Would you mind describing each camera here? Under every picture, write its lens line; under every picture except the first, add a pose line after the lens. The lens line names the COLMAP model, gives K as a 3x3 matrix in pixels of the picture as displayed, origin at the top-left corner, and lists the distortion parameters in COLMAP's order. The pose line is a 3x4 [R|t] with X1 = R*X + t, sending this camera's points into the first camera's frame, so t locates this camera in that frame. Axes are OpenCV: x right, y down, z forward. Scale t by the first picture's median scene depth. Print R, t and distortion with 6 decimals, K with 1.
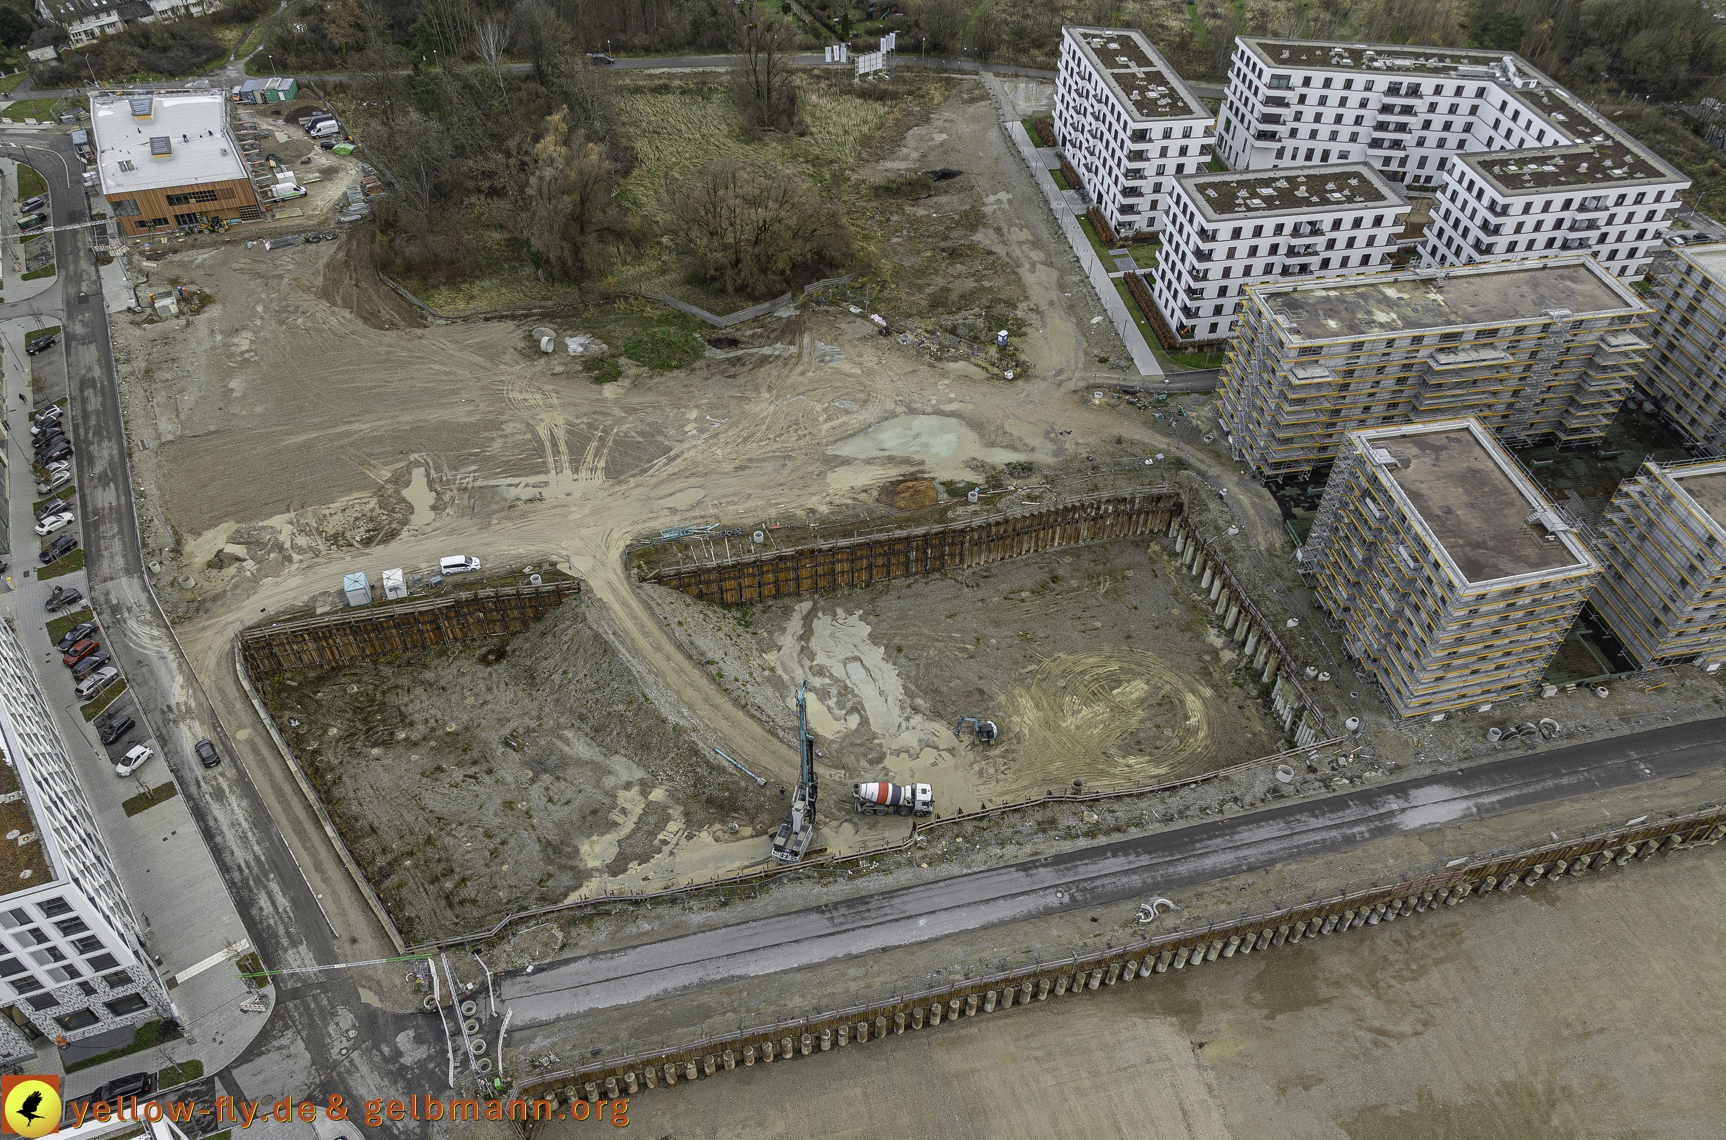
lens RADIAL K [[1228.6, 0, 861.8], [0, 1228.6, 630.3], [0, 0, 1]] dist [-0.030947, 0.019518]
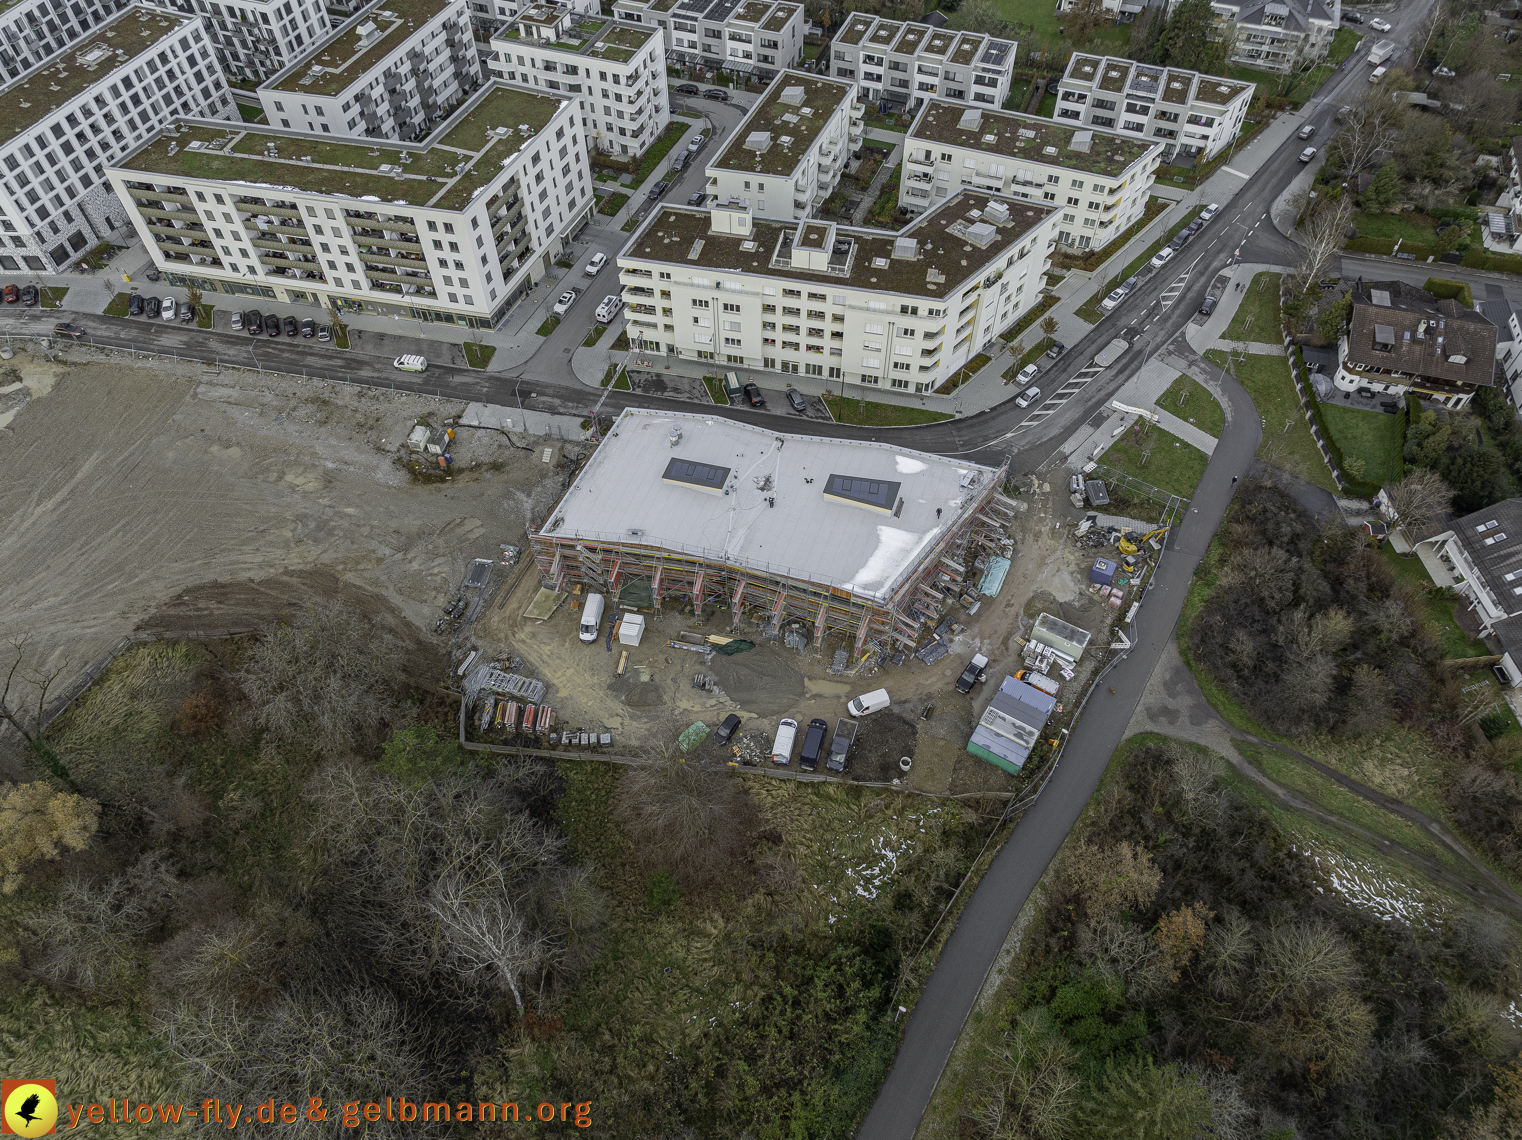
lens RADIAL K [[1066.2, 0, 757.0], [0, 1066.2, 571.7], [0, 0, 1]] dist [-0.026516, 0.015203]
pose [[-0.642624, 0.610269, -0.463256, -0.340400], [-0.537877, 0.071255, 0.840006, -1.087024], [0.545639, 0.788983, 0.282460, 1.059037]]
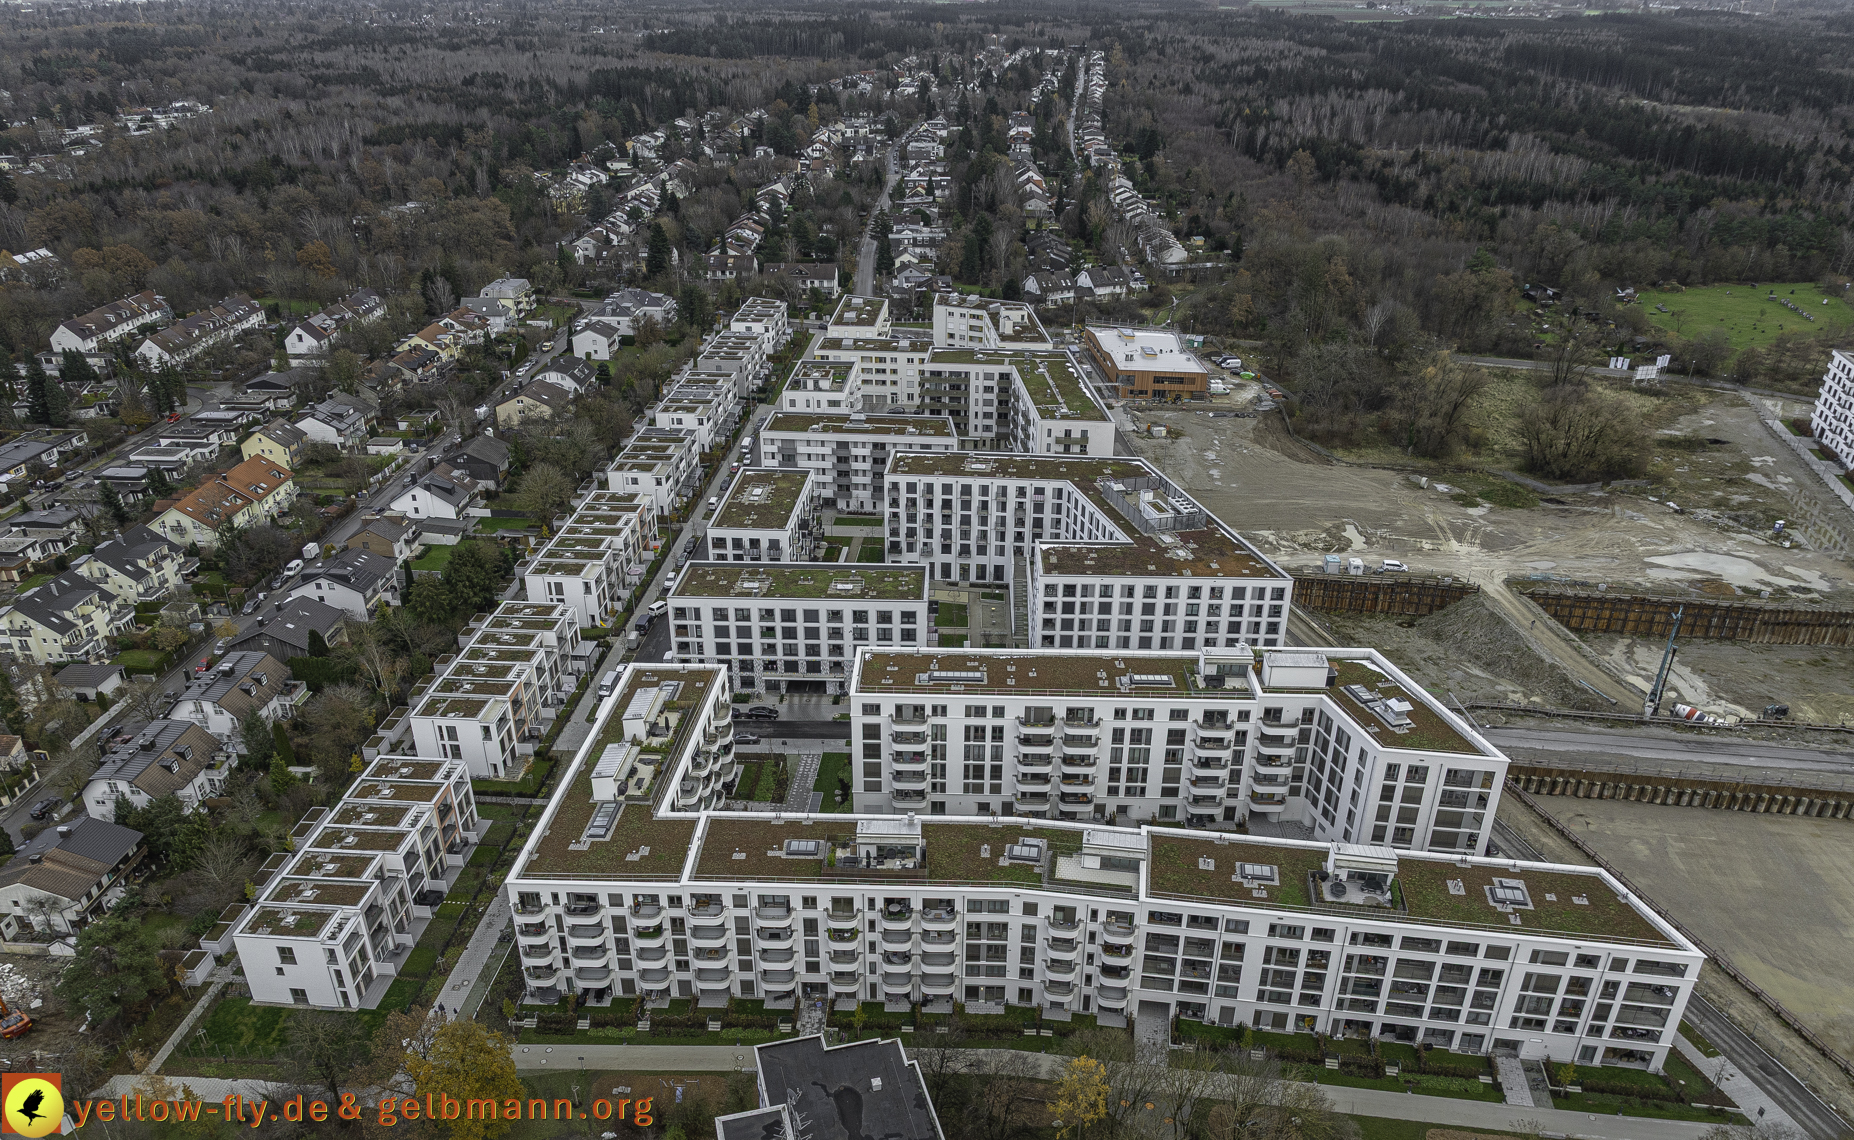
lens RADIAL K [[1305.7, 0, 923.8], [0, 1305.7, 686.4], [0, 0, 1]] dist [-0.029518, 0.021793]
pose [[0.921212, 0.186445, -0.341478, -0.239437], [-0.272933, 0.935184, -0.225694, 0.519161], [0.277266, 0.301112, 0.912390, -0.516398]]
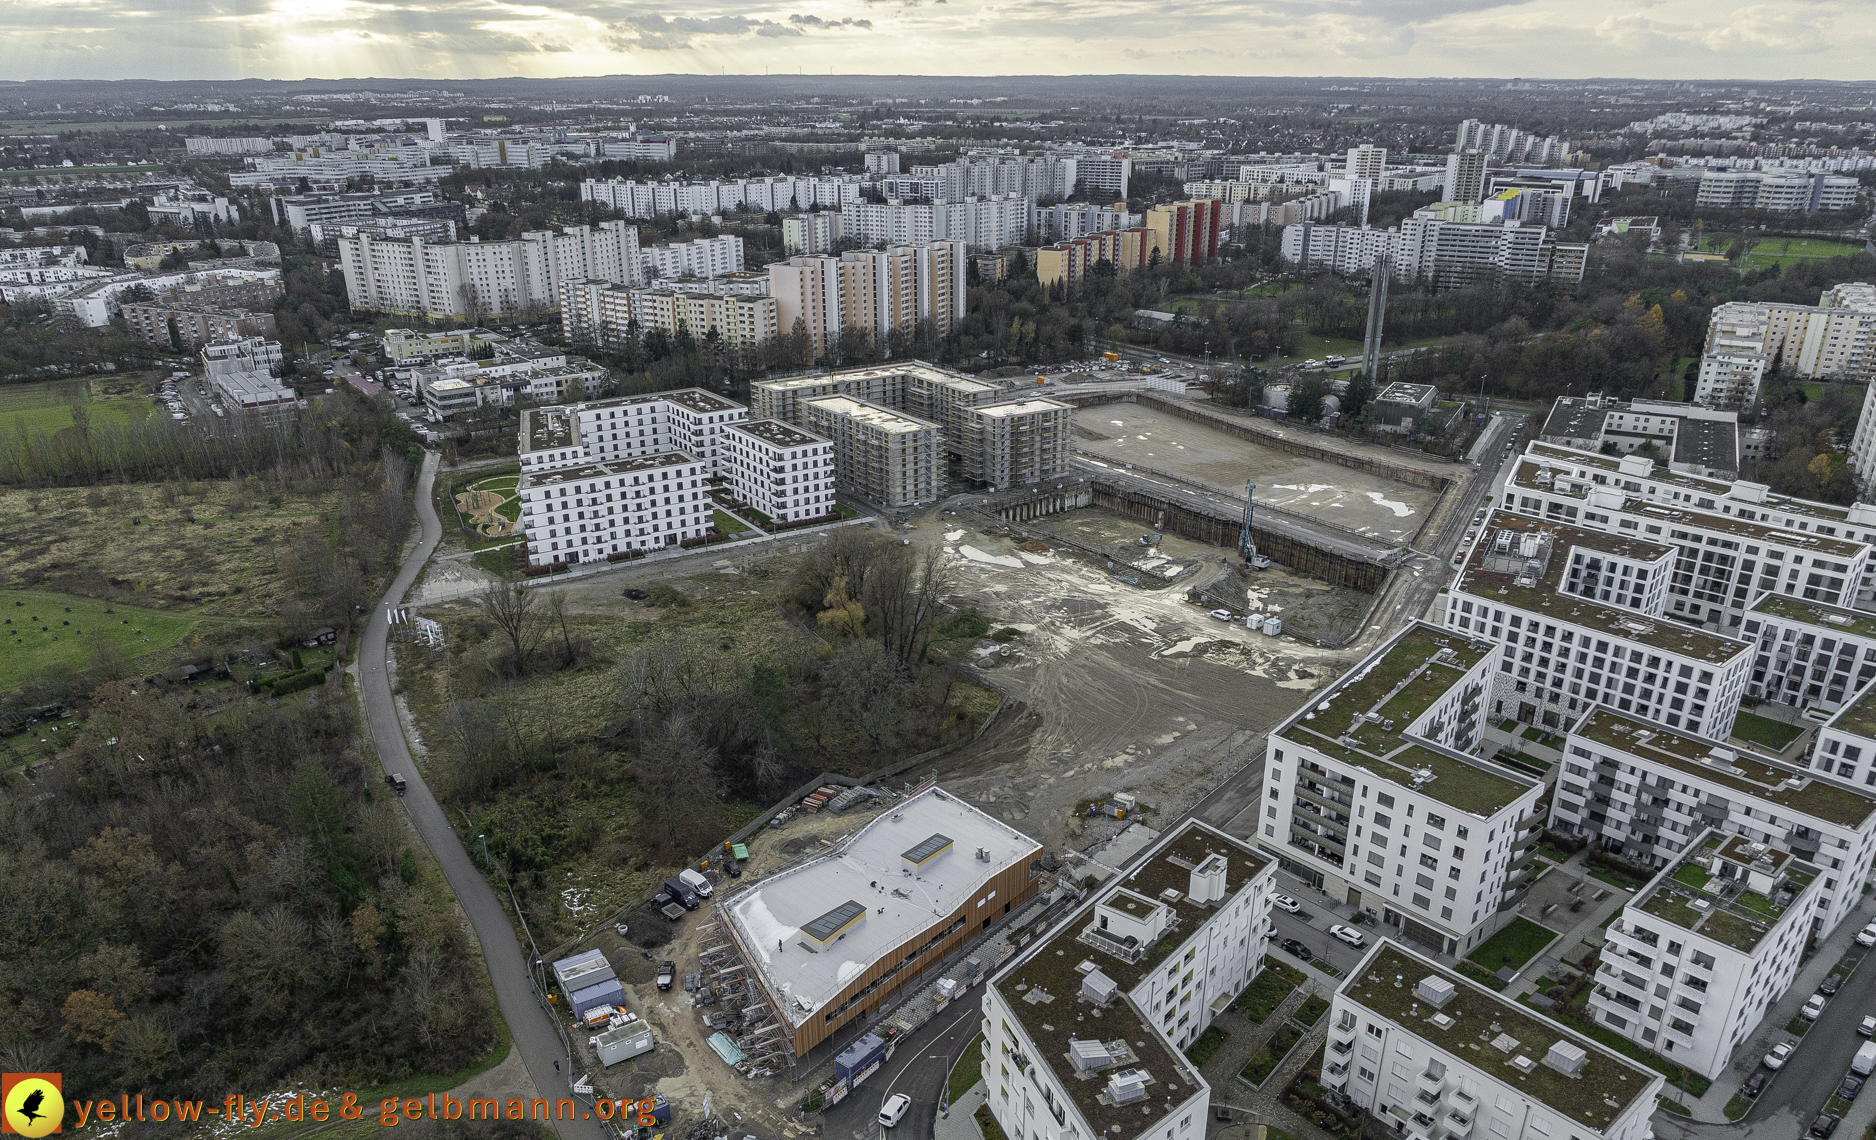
lens RADIAL K [[1321.2, 0, 935.5], [0, 1321.2, 695.1], [0, 0, 1]] dist [-0.029518, 0.021793]
pose [[-0.401086, -0.394597, 0.826694, -1.456399], [0.649036, 0.514444, 0.560446, -1.080148], [-0.646438, 0.761341, 0.049771, 1.045614]]
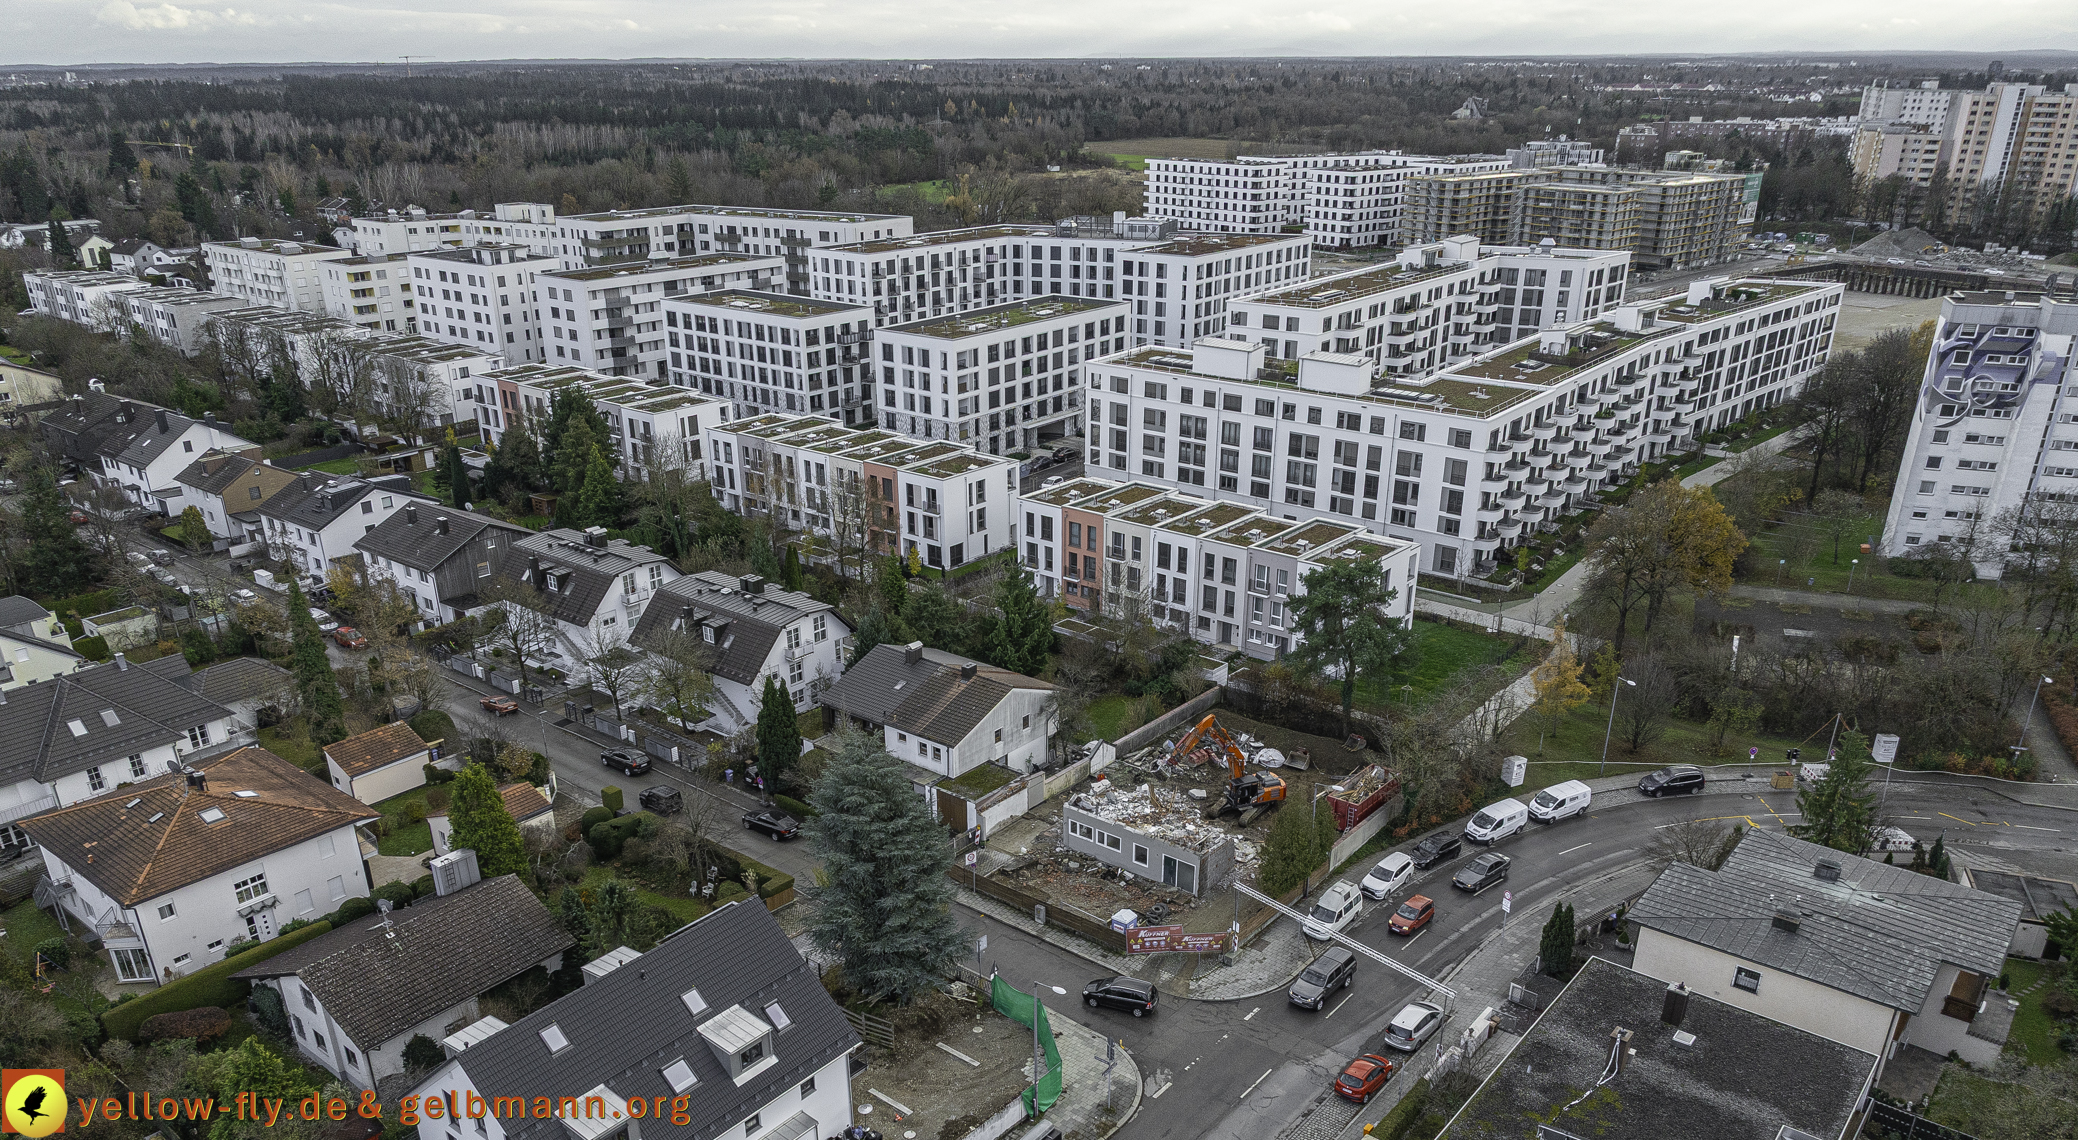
lens RADIAL K [[1456.2, 0, 1037.0], [0, 1456.2, 778.8], [0, 0, 1]] dist [-0.025197, 0.014218]
pose [[0.852050, -0.241242, 0.464558, -1.317527], [0.376743, 0.898760, -0.224267, 0.776175], [-0.363423, 0.366106, 0.856674, -0.359504]]
